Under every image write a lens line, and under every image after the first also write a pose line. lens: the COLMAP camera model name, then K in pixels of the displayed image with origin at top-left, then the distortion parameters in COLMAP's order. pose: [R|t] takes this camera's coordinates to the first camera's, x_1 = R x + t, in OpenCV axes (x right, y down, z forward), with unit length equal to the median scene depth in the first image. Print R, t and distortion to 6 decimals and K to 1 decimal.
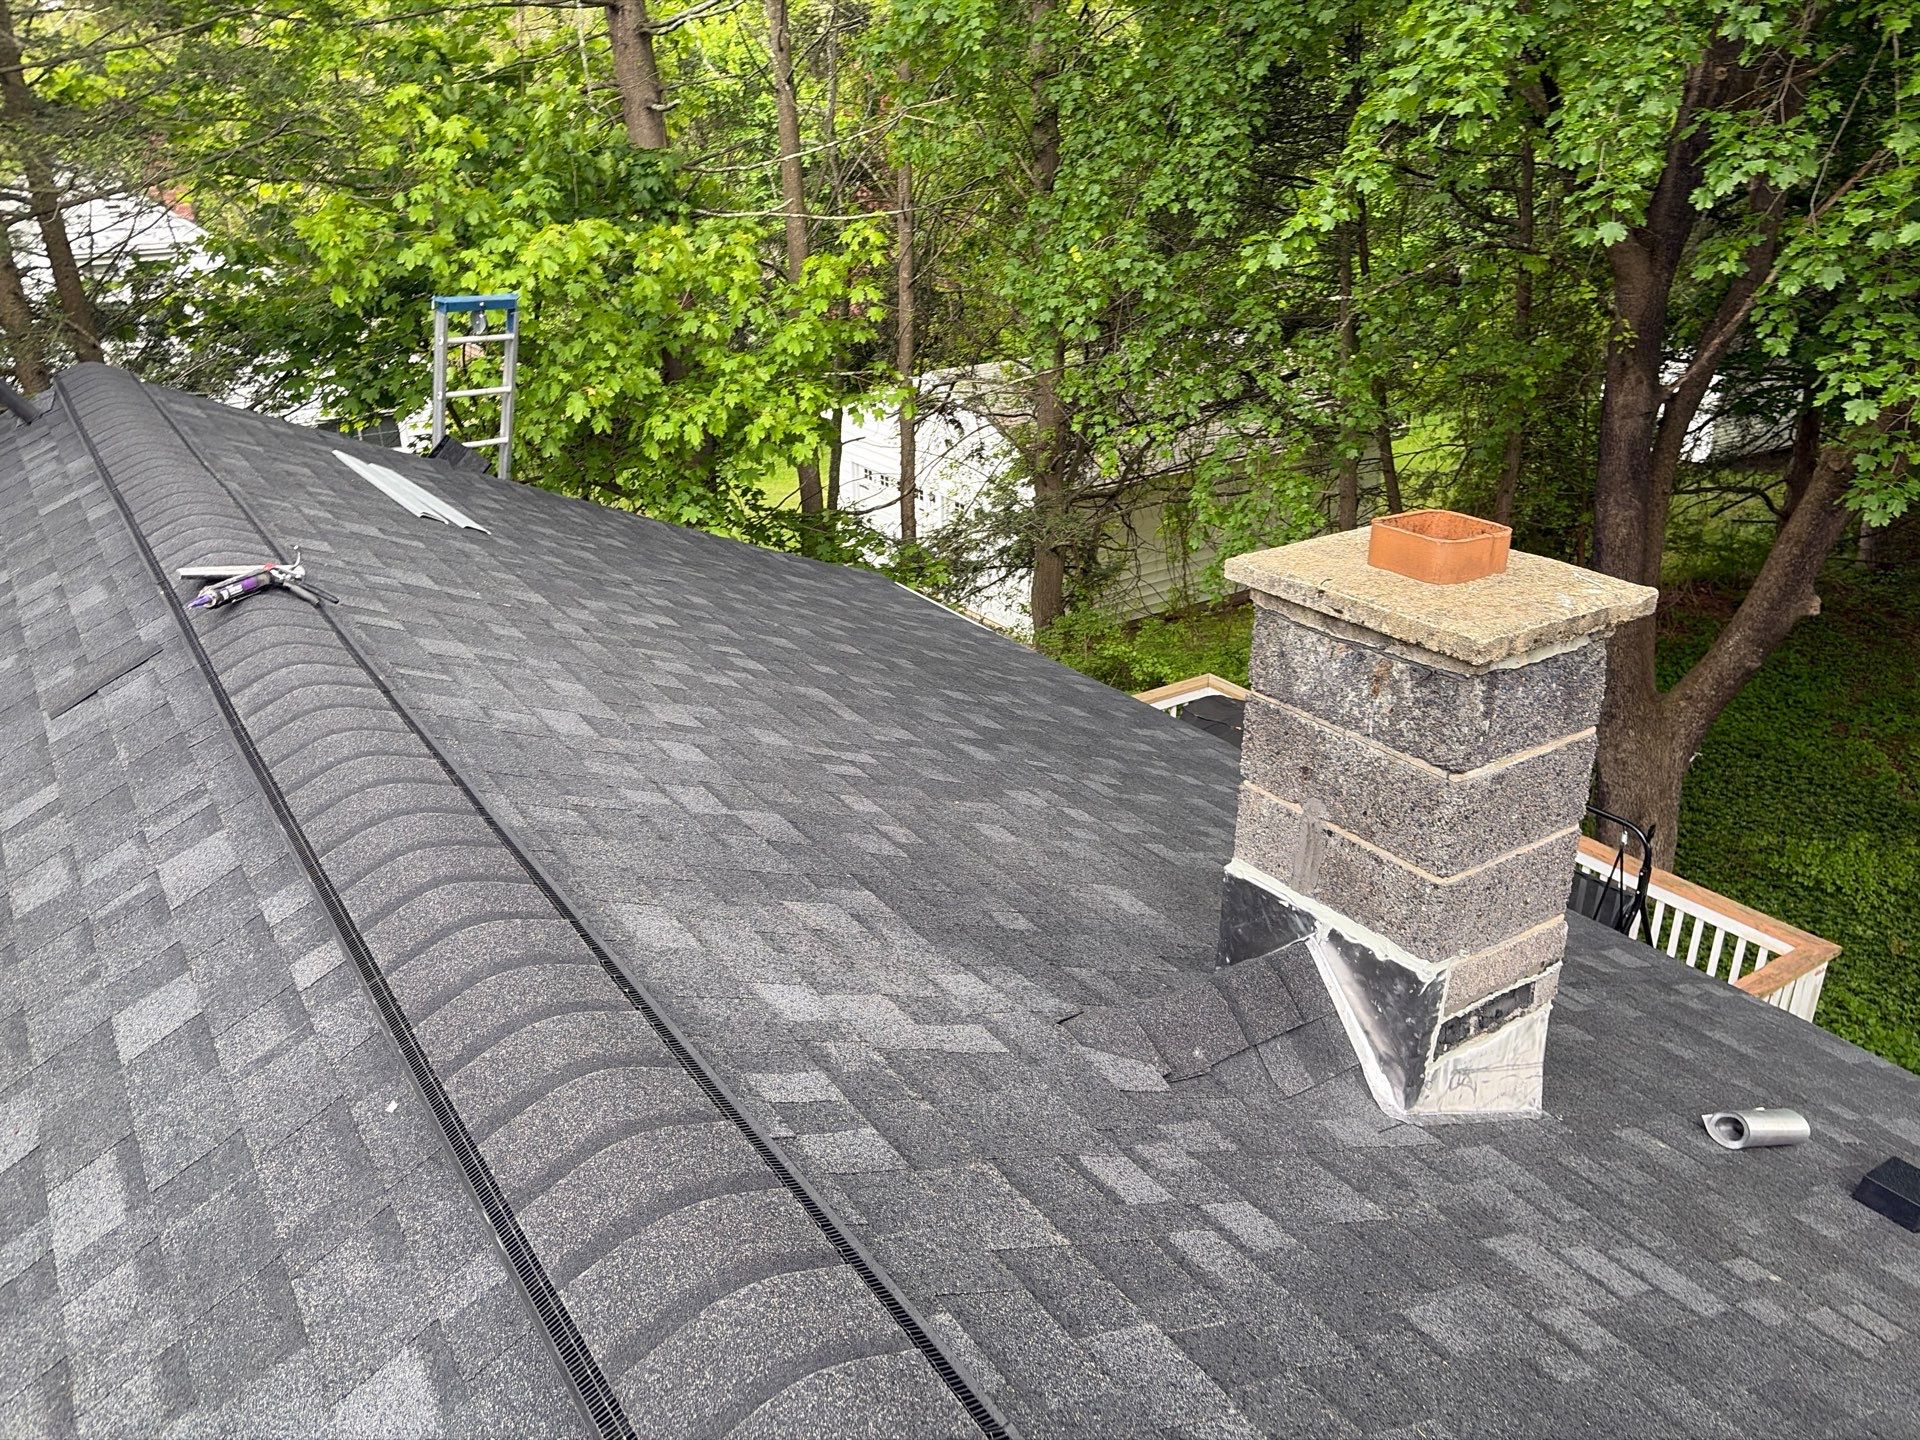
lens RADIAL K [[1423.9, 0, 960.0], [0, 1423.9, 720.0], [0, 0, 1]] dist [0.024917, -0.044714]
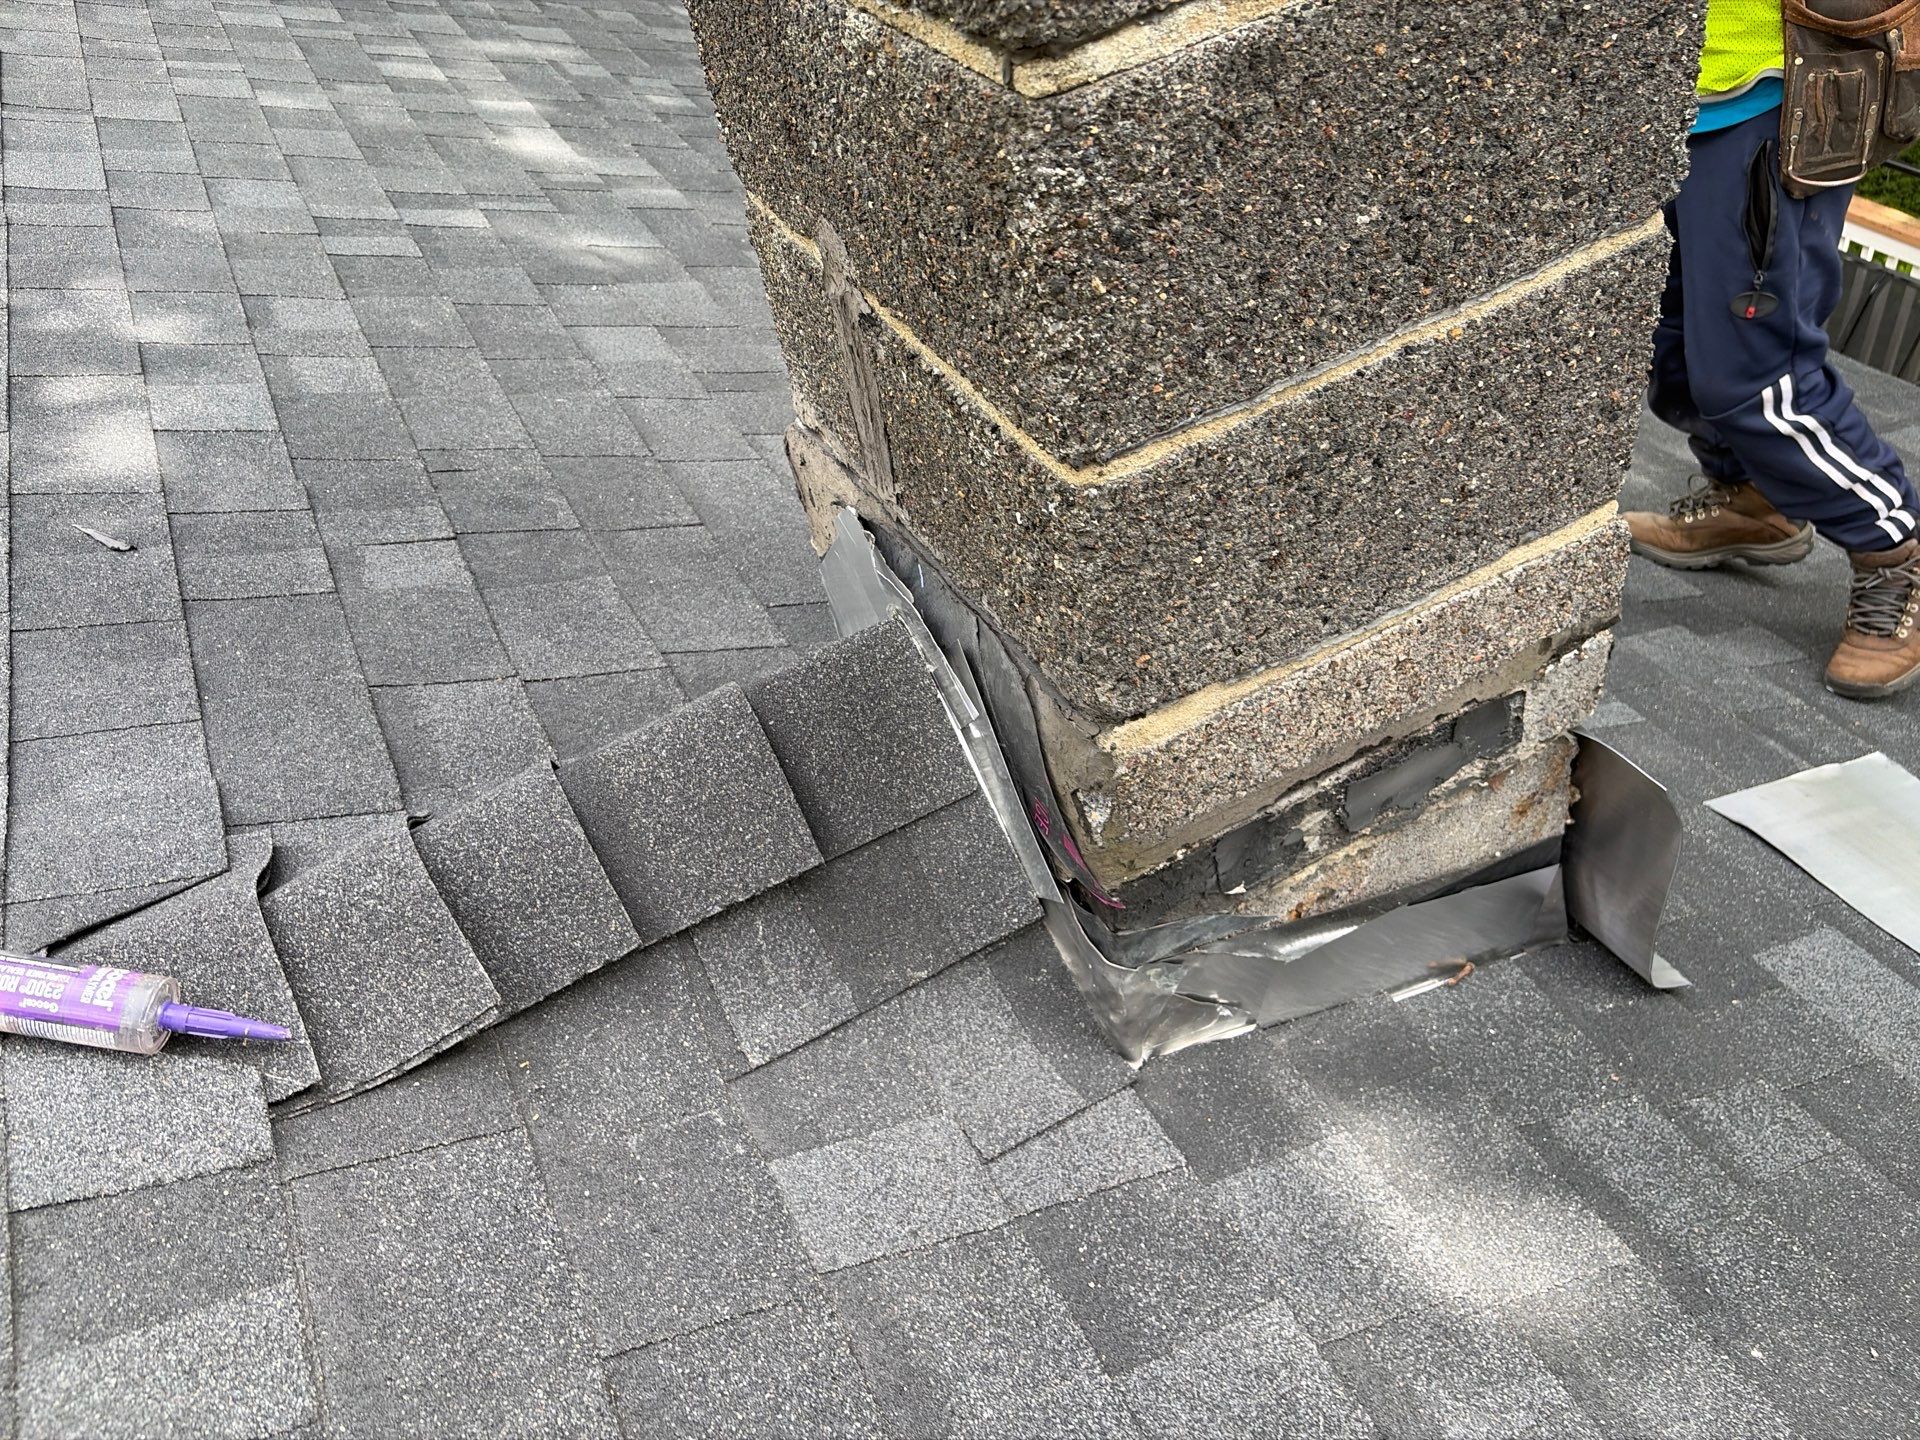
lens RADIAL K [[1423.9, 0, 960.0], [0, 1423.9, 720.0], [0, 0, 1]] dist [0.024917, -0.044714]
pose [[0.980163, -0.038969, -0.194324, 0.116706], [0.106125, 0.931266, 0.348543, 0.017418], [0.167385, -0.362251, 0.916928, 0.225898]]
